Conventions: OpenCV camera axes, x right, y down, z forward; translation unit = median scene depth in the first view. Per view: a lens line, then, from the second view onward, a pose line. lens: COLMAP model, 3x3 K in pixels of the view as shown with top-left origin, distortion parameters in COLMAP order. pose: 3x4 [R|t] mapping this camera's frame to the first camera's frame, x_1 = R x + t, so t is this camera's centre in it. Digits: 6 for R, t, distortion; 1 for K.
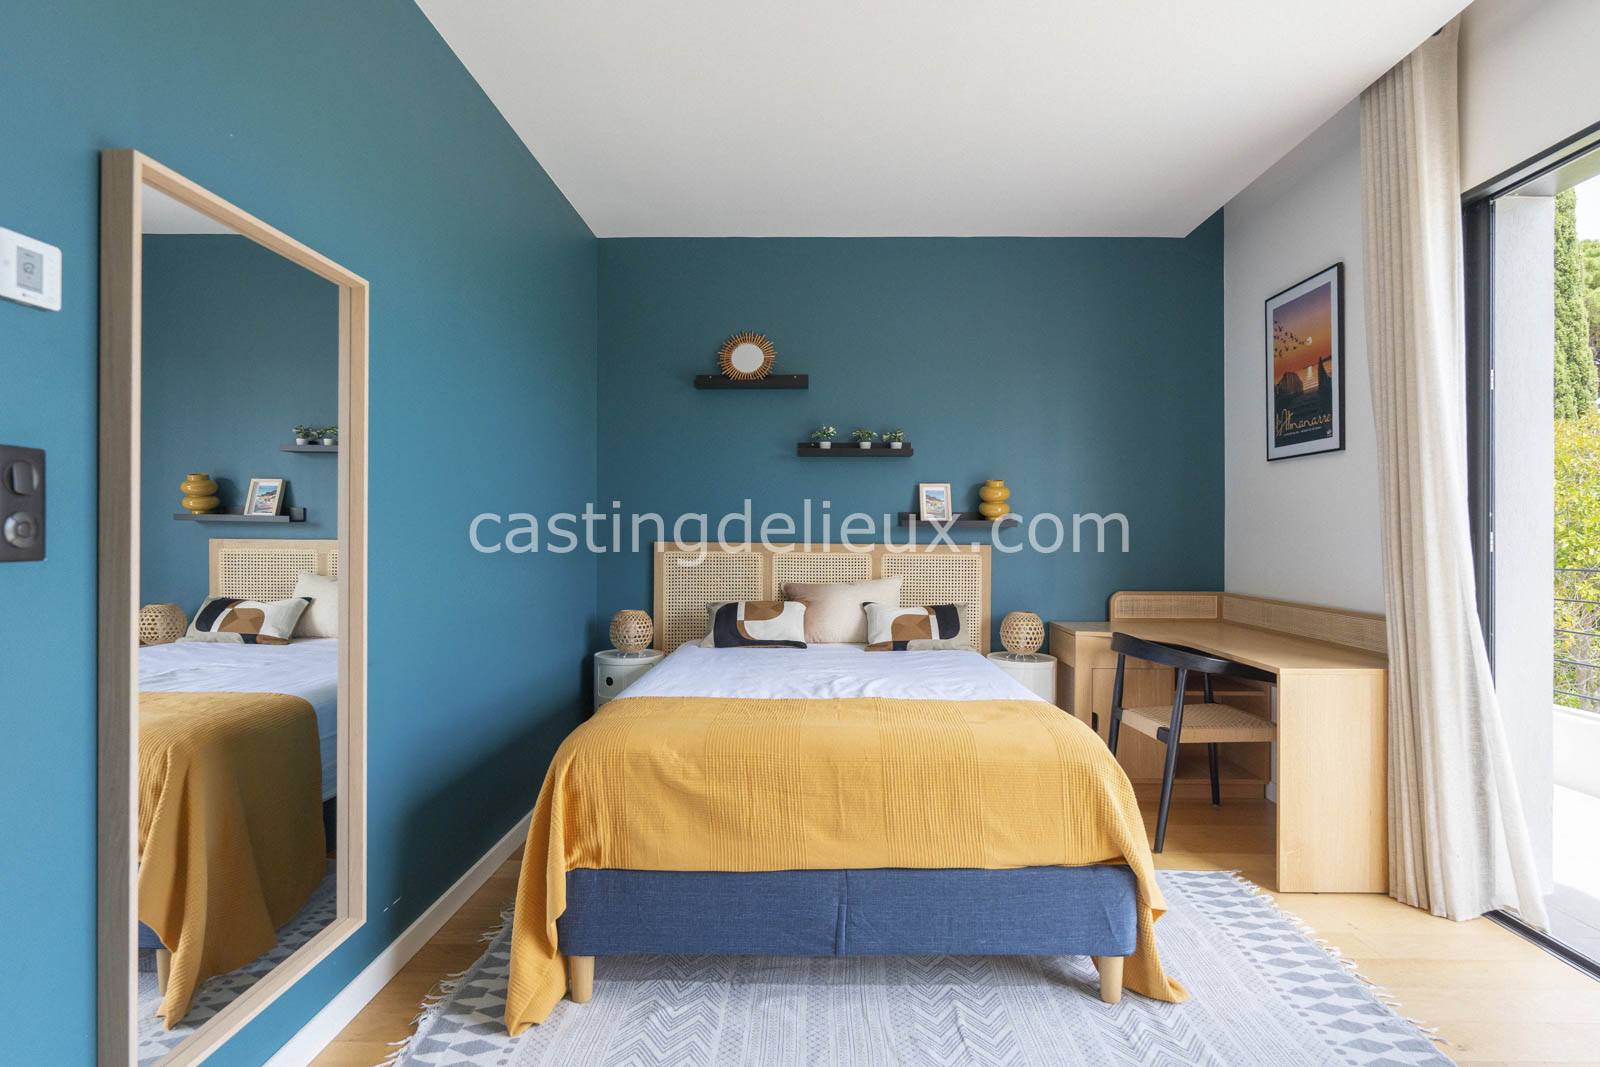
lens RADIAL K [[821.1, 0, 800.0], [0, 821.1, 533.5], [0, 0, 1]] dist [-0.000557, 0.000635]
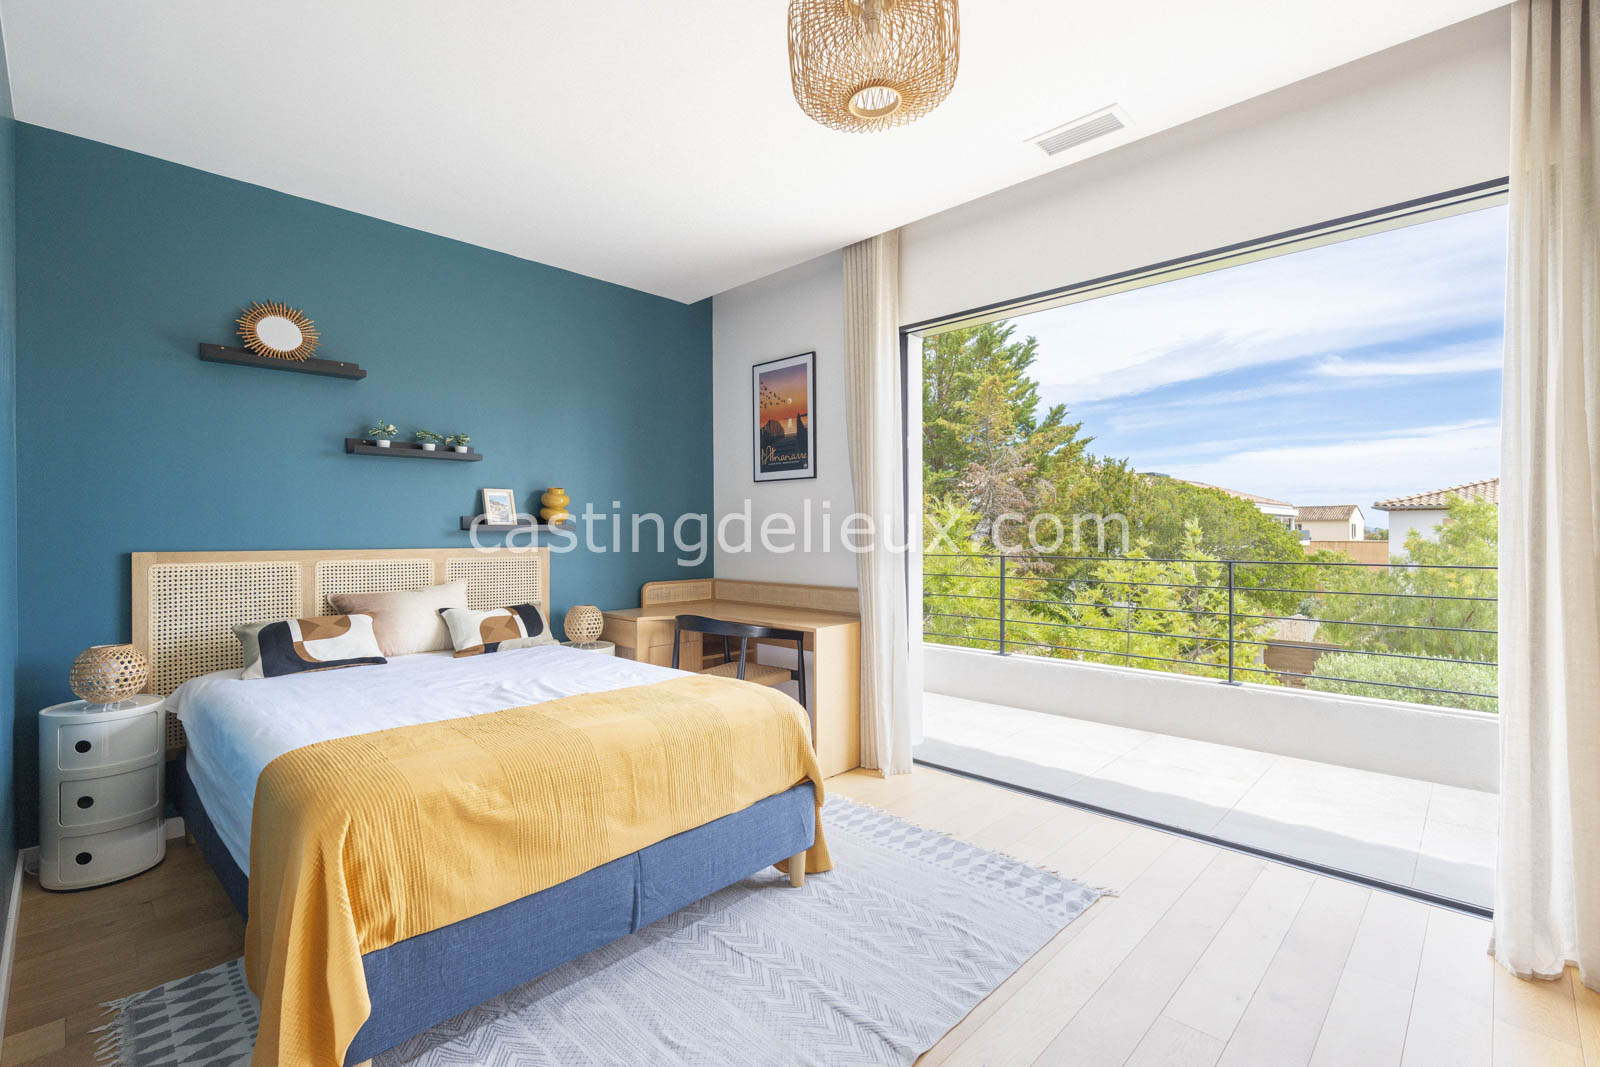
lens RADIAL K [[727.3, 0, 800.0], [0, 727.3, 533.5], [0, 0, 1]] dist [-0.002099, -0.000057]
pose [[0.685285, -0.009137, 0.728217, -0.298938], [0.006971, 0.999958, 0.005987, -0.008826], [-0.728241, 0.000974, 0.685320, 0.111801]]
